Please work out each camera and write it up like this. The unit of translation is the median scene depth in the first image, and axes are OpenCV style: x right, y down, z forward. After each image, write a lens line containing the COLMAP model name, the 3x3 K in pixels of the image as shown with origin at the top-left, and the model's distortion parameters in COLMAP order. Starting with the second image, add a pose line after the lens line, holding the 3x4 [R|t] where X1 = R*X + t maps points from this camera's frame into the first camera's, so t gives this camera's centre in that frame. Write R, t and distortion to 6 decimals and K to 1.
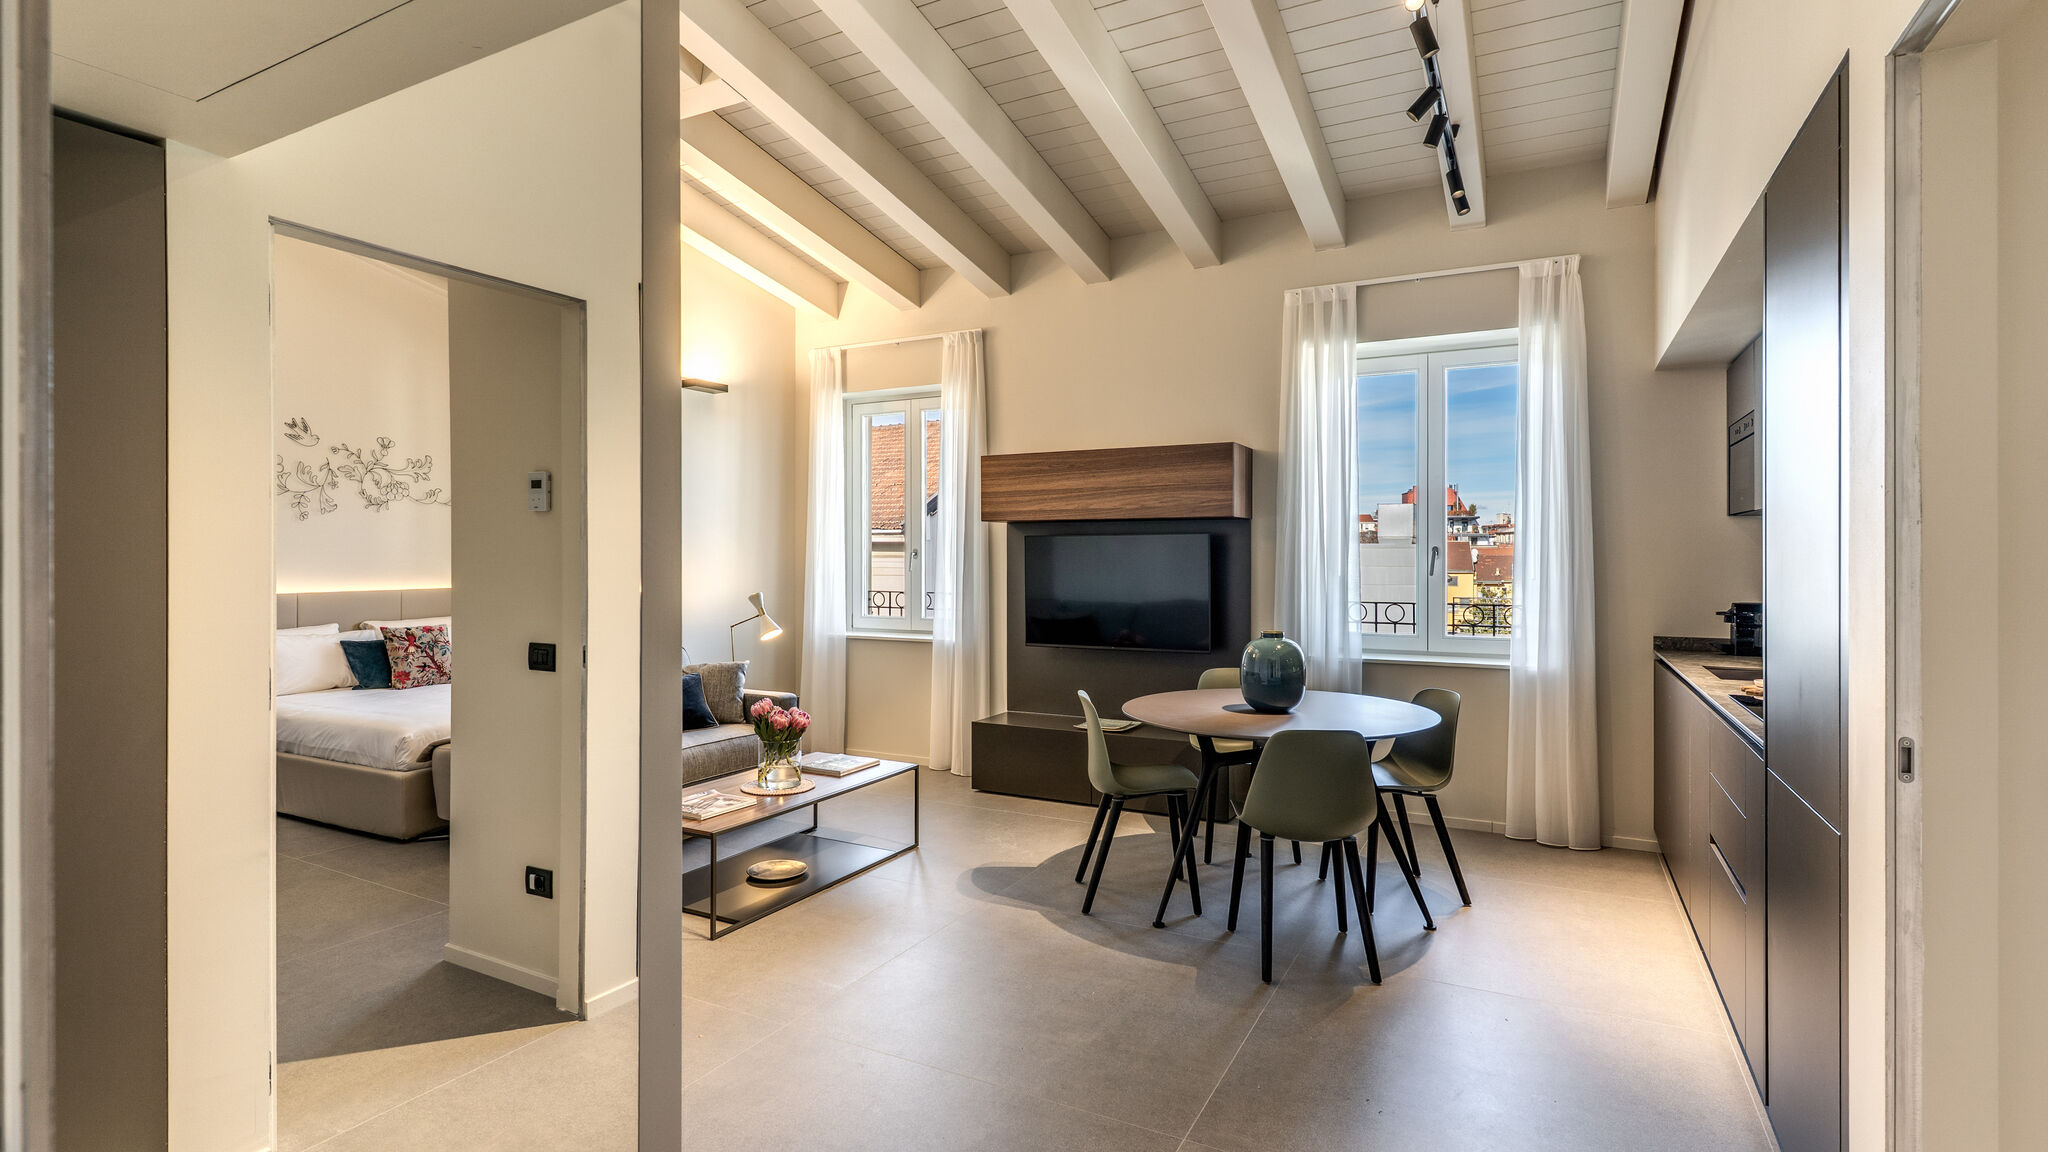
lens RADIAL K [[974.1, 0, 1022.5], [0, 974.1, 573.8], [0, 0, 1]] dist [0.002766, -0.000186]
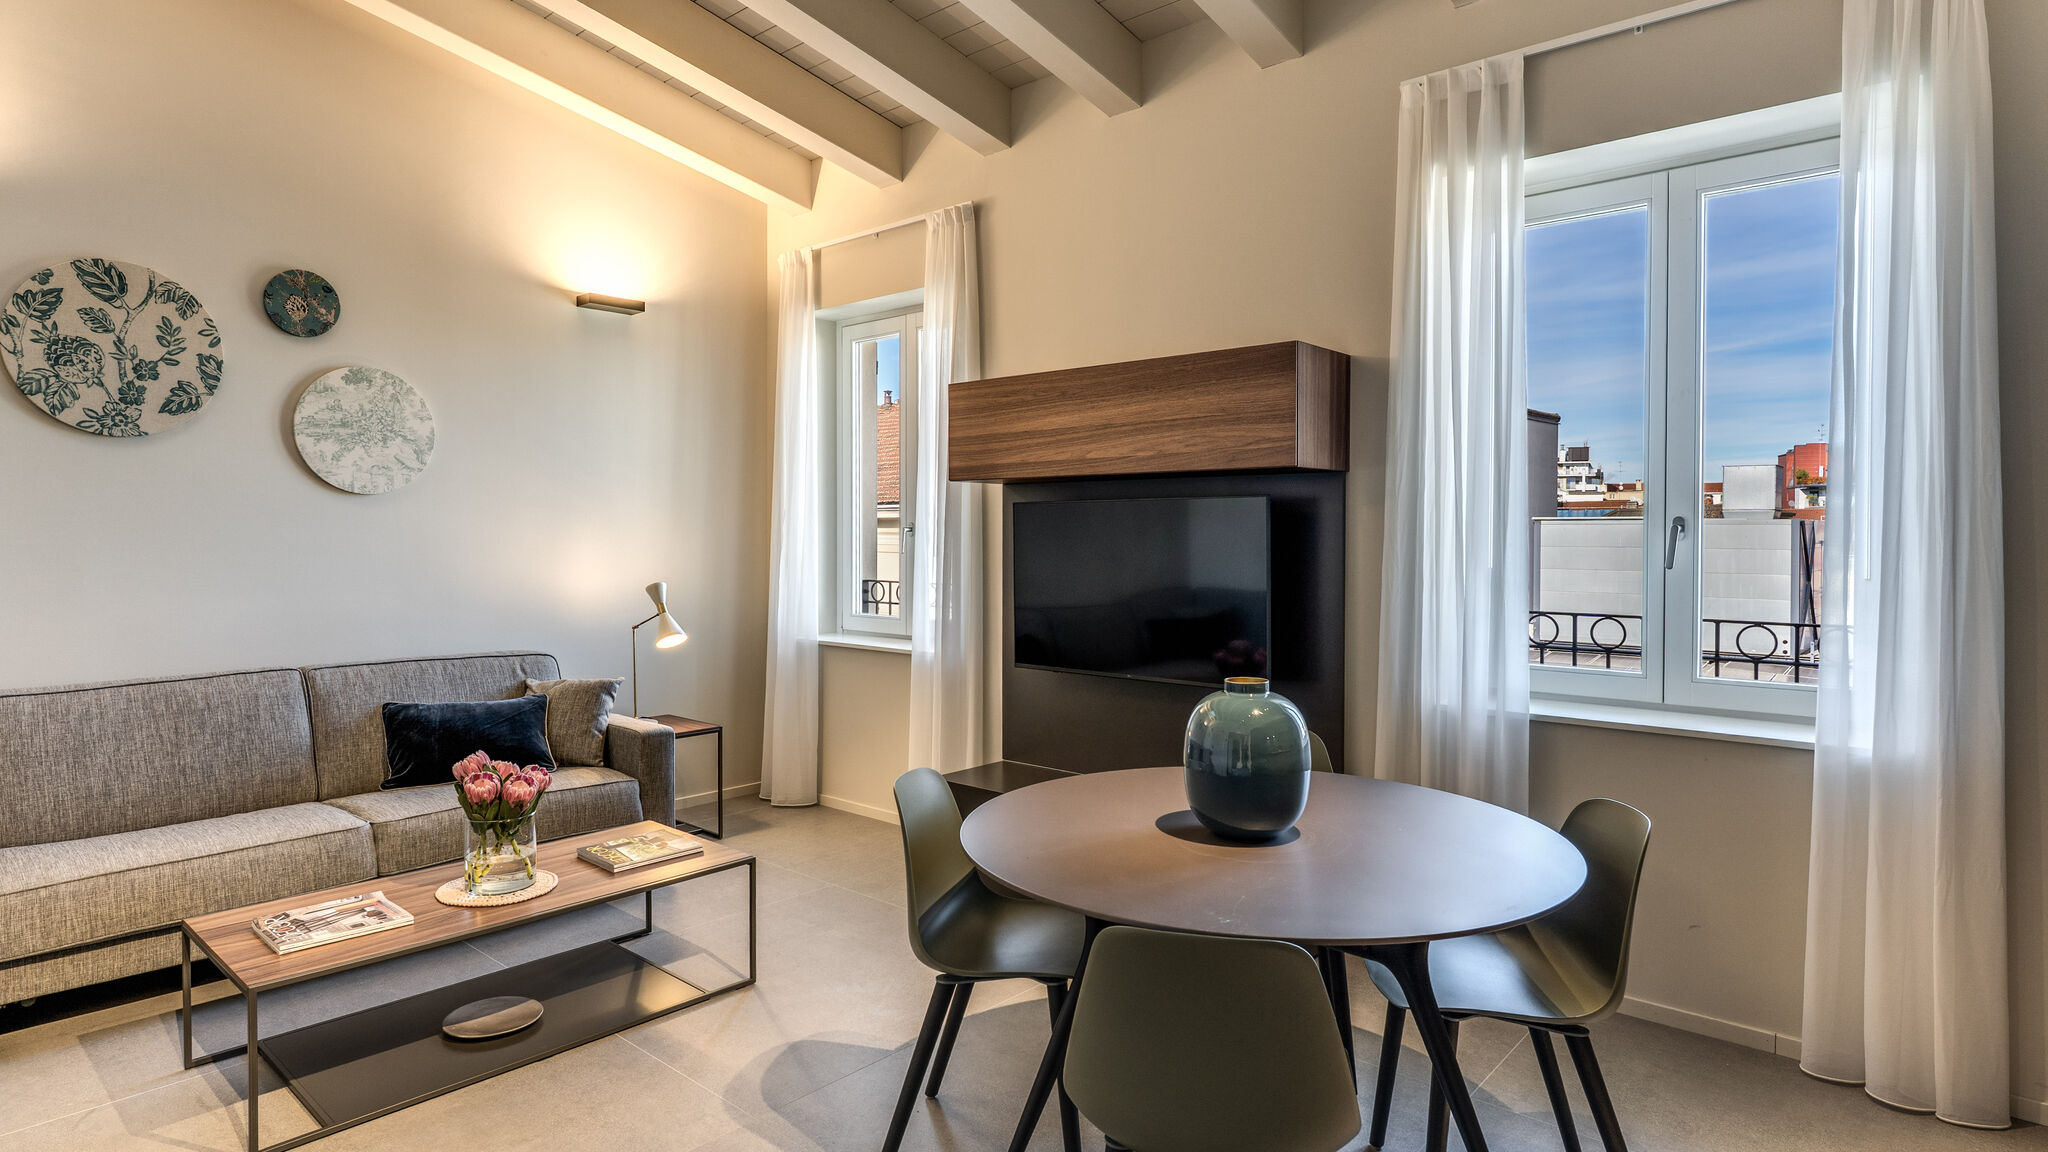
lens RADIAL K [[1103.8, 0, 1007.2], [0, 1103.8, 565.2], [0, 0, 1]] dist [0.000101, 0.000559]
pose [[0.971944, 0.008622, -0.235054, 0.192314], [-0.006438, 0.999929, 0.010056, -0.003747], [0.235124, -0.008261, 0.971930, 0.285709]]
